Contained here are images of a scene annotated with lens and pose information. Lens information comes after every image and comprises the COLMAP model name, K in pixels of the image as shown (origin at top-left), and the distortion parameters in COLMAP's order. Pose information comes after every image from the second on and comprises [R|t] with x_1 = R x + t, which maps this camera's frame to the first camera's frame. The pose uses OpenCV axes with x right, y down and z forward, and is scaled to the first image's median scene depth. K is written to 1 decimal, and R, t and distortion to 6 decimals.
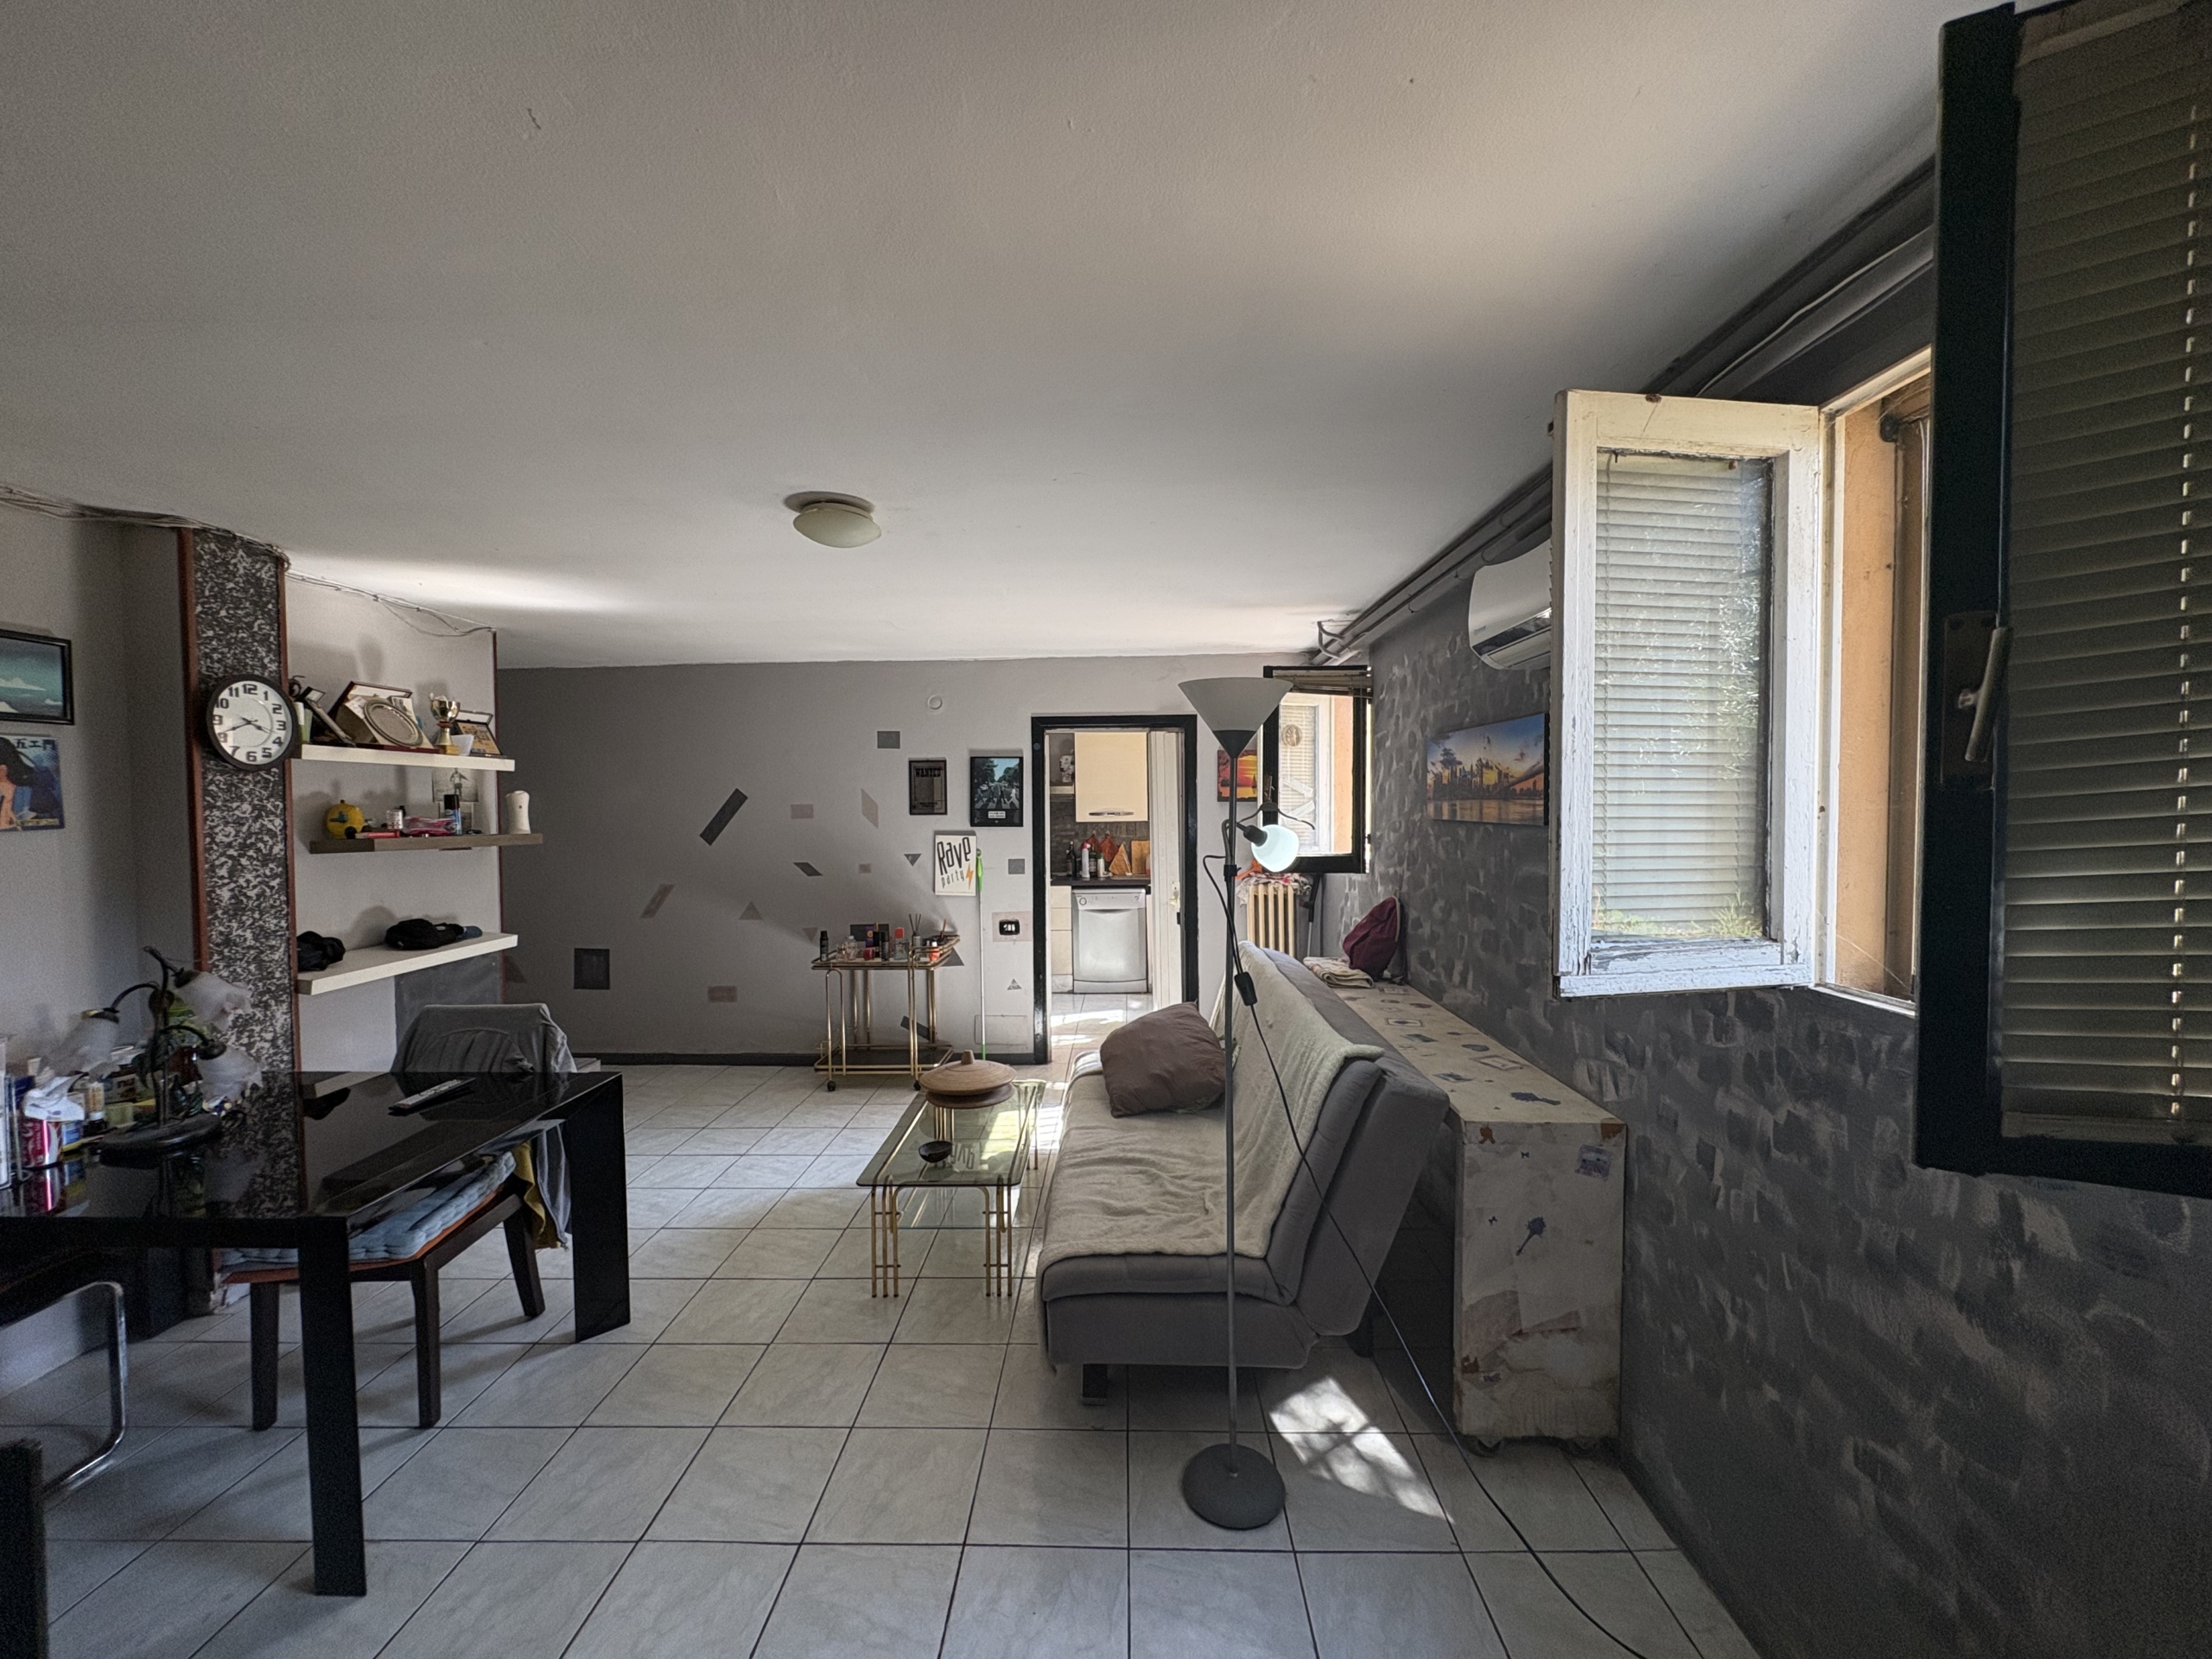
lens RADIAL K [[878.5, 0, 1106.0], [0, 878.5, 830.7], [0, 0, 1]] dist [0.000057, 0.000664]
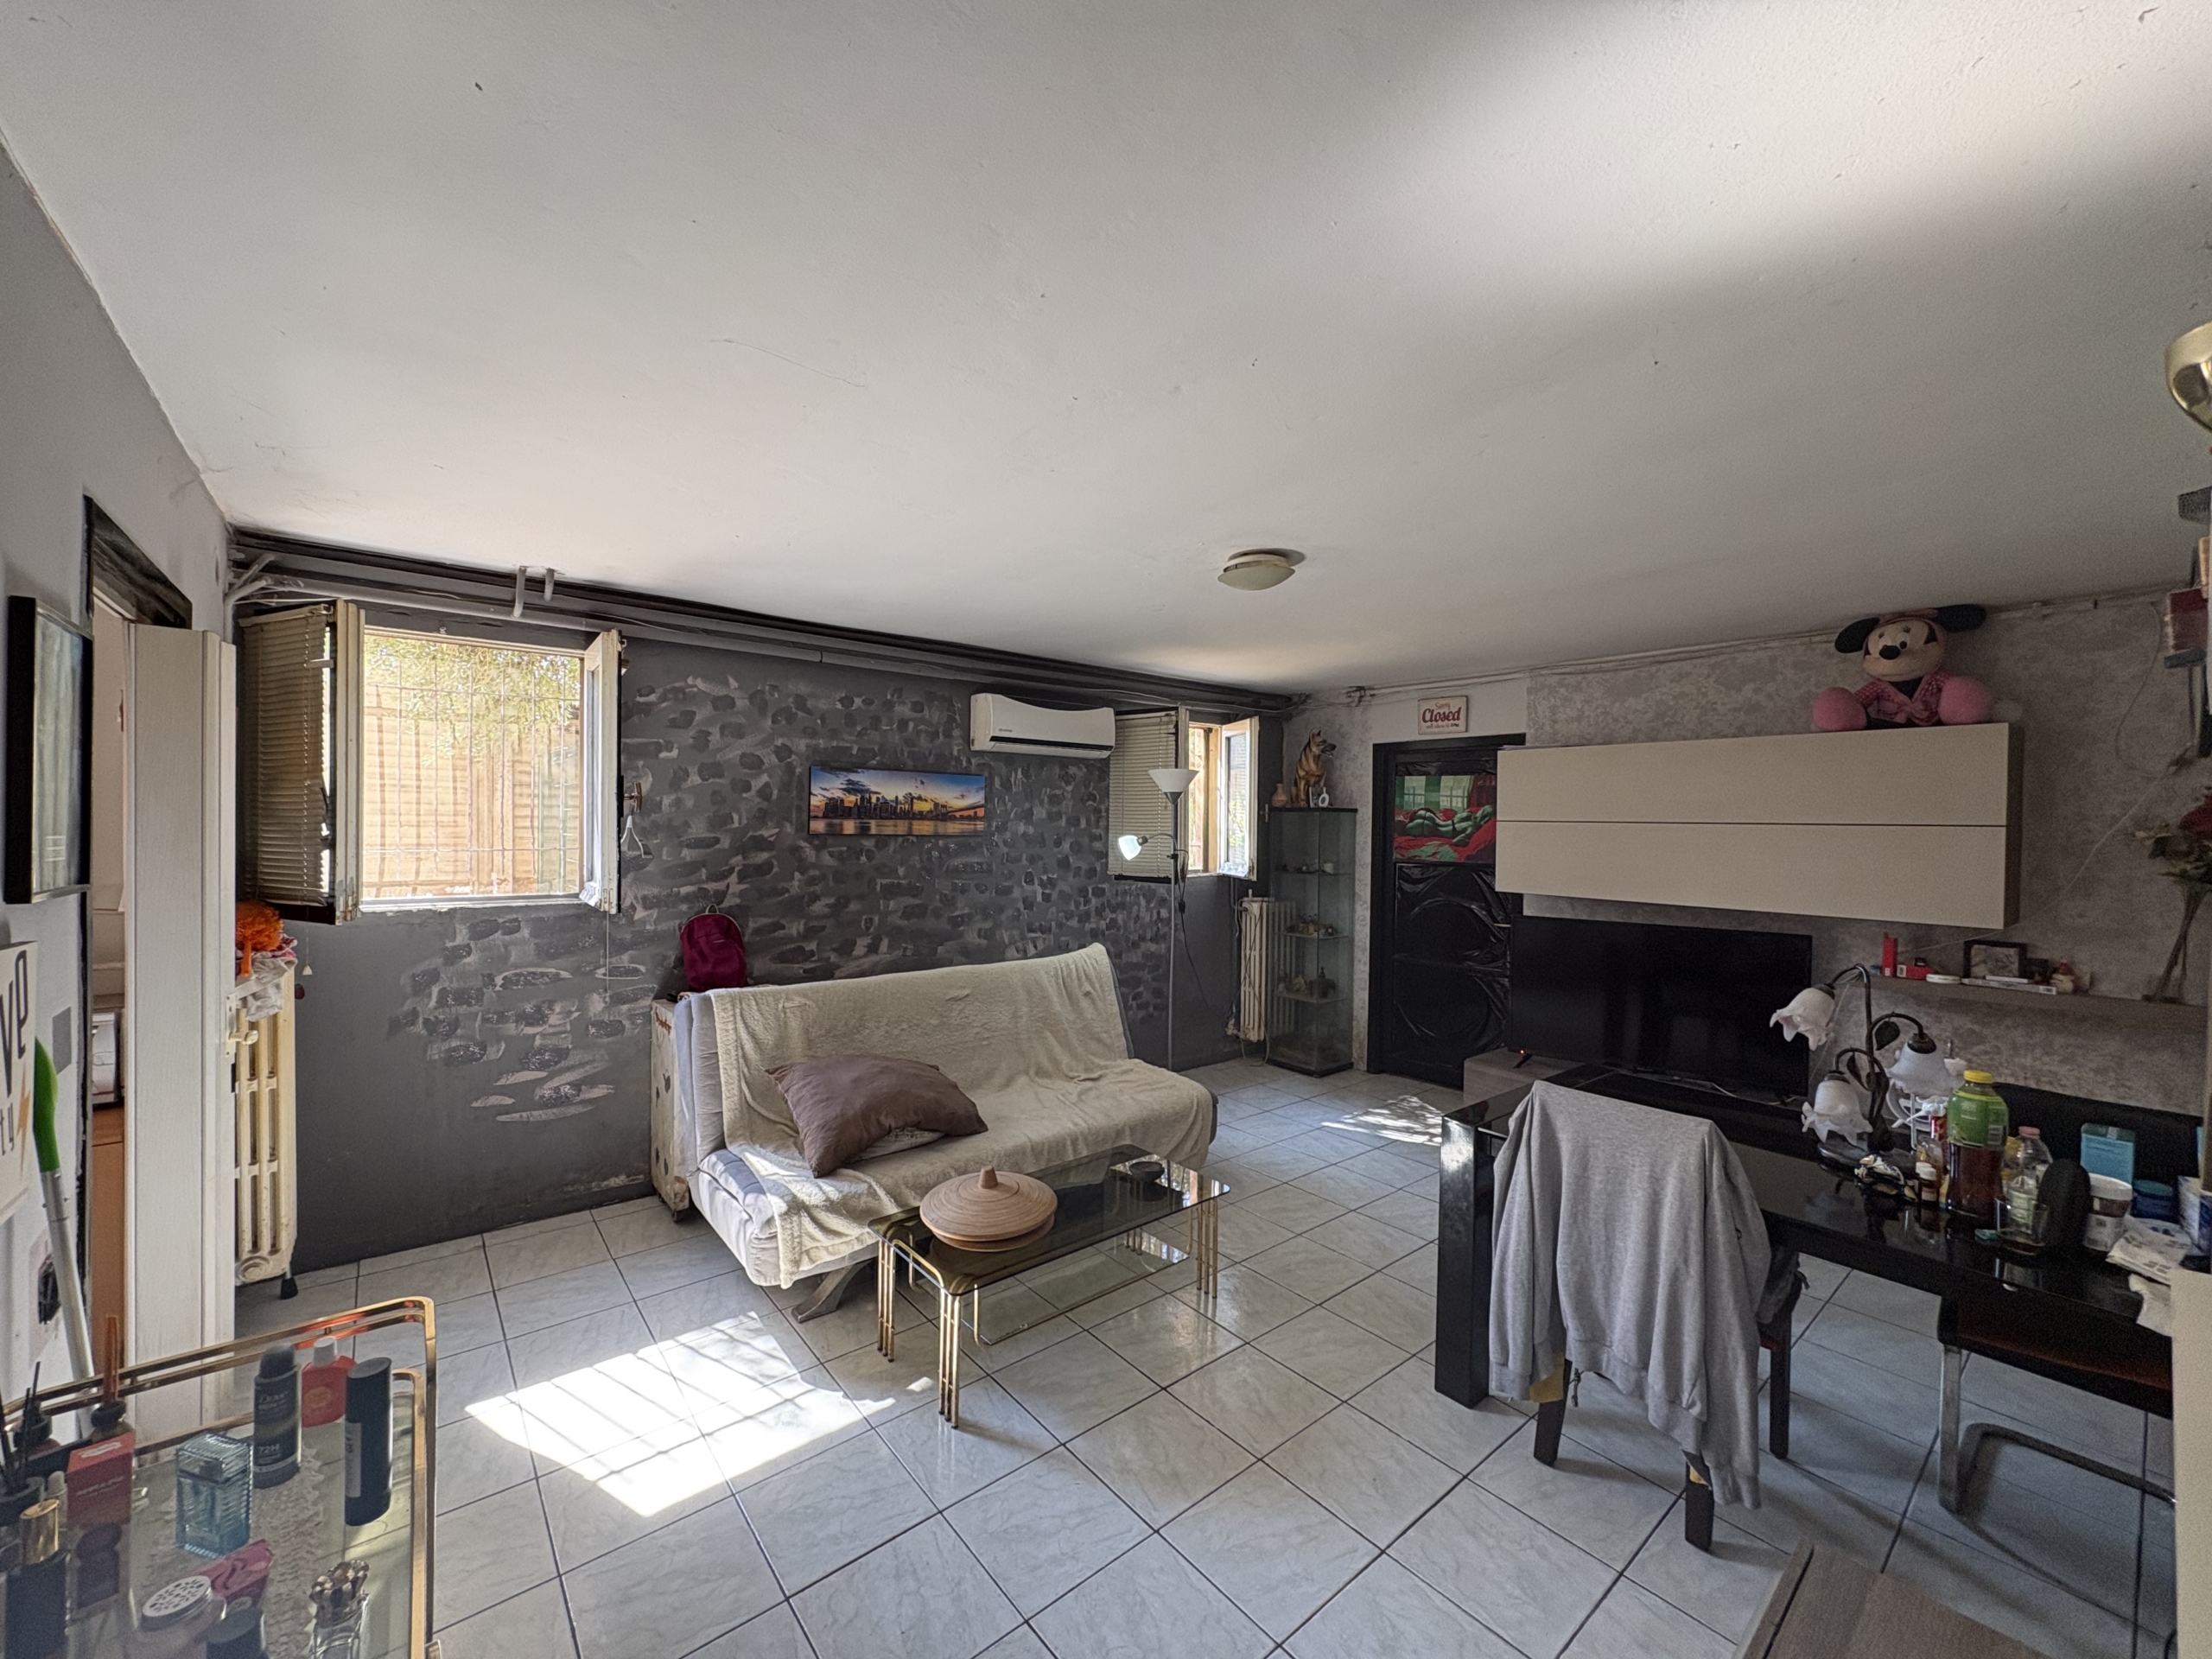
lens RADIAL K [[879.6, 0, 1107.6], [0, 879.6, 829.6], [0, 0, 1]] dist [-0.000188, 0.000283]
pose [[-0.654606, -0.008429, 0.755924, -0.892879], [0.011483, 0.999712, 0.021091, -0.044115], [-0.755883, 0.022487, -0.654320, 1.636034]]
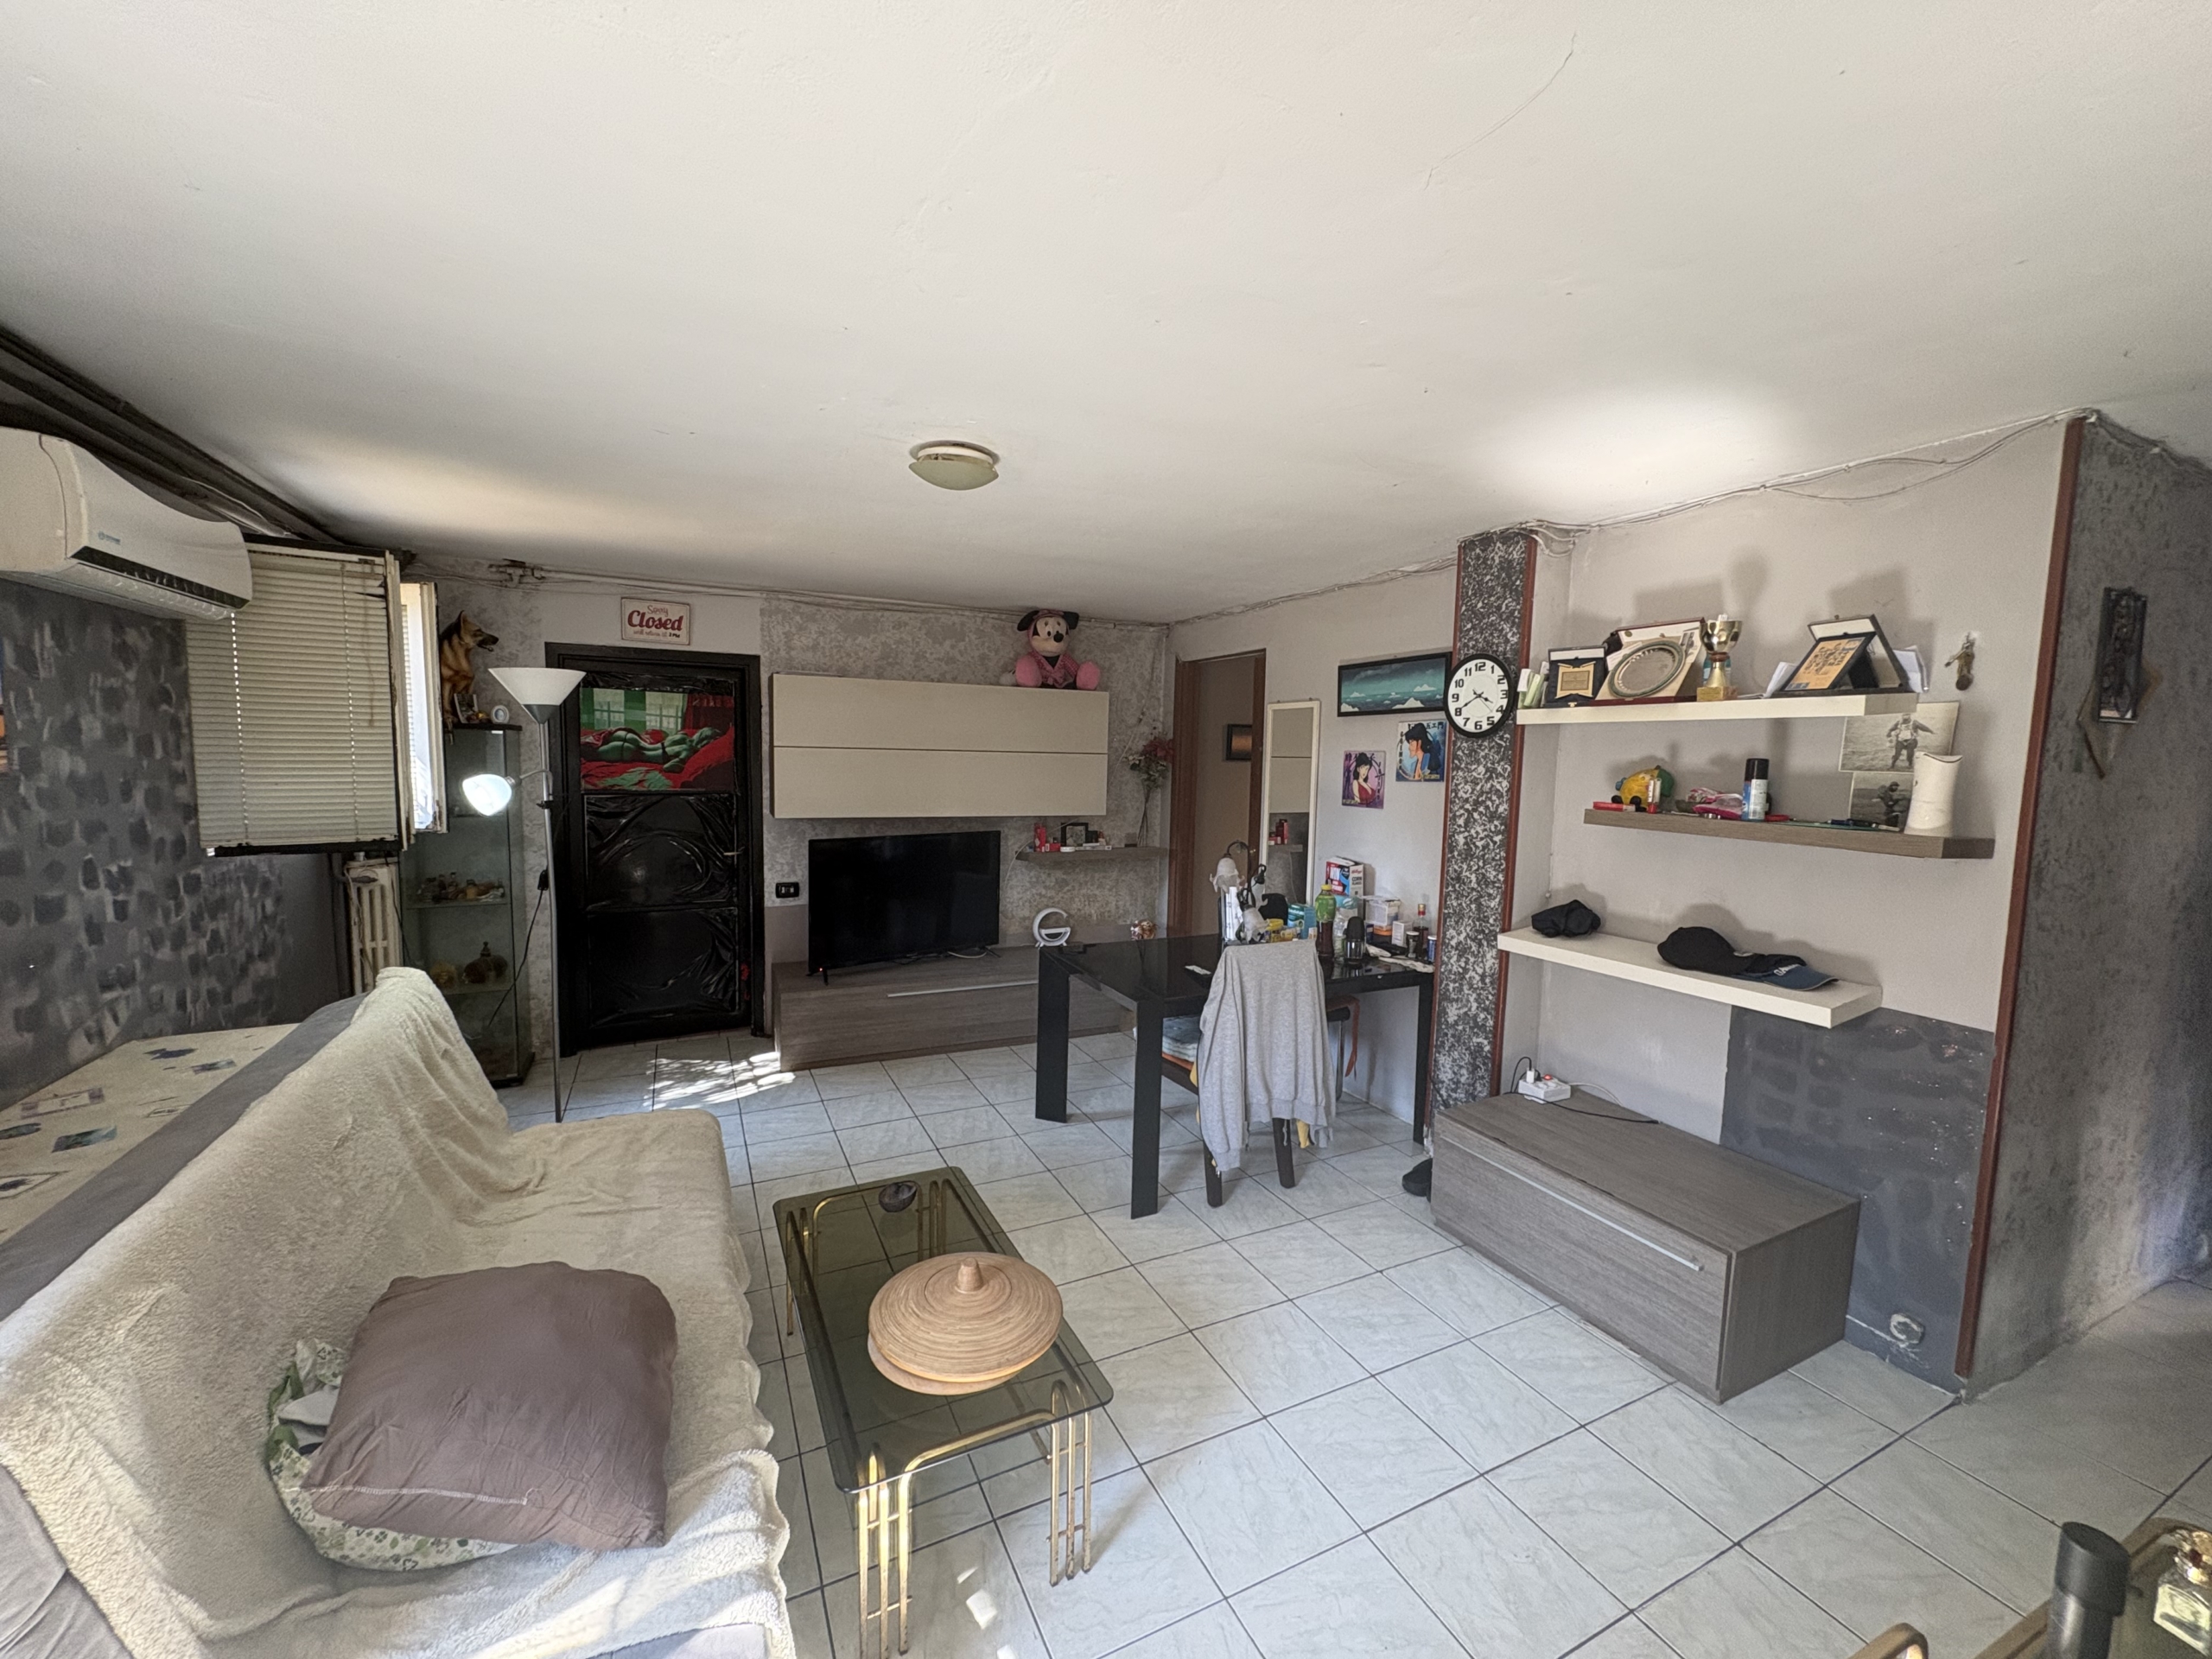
lens RADIAL K [[878.5, 0, 1106.0], [0, 878.5, 830.7], [0, 0, 1]] dist [0.000057, 0.000664]
pose [[-0.888197, 0.029853, -0.458492, -0.003342], [-0.026181, 0.992977, 0.115372, -0.063563], [0.458716, 0.114477, -0.881178, 1.709529]]
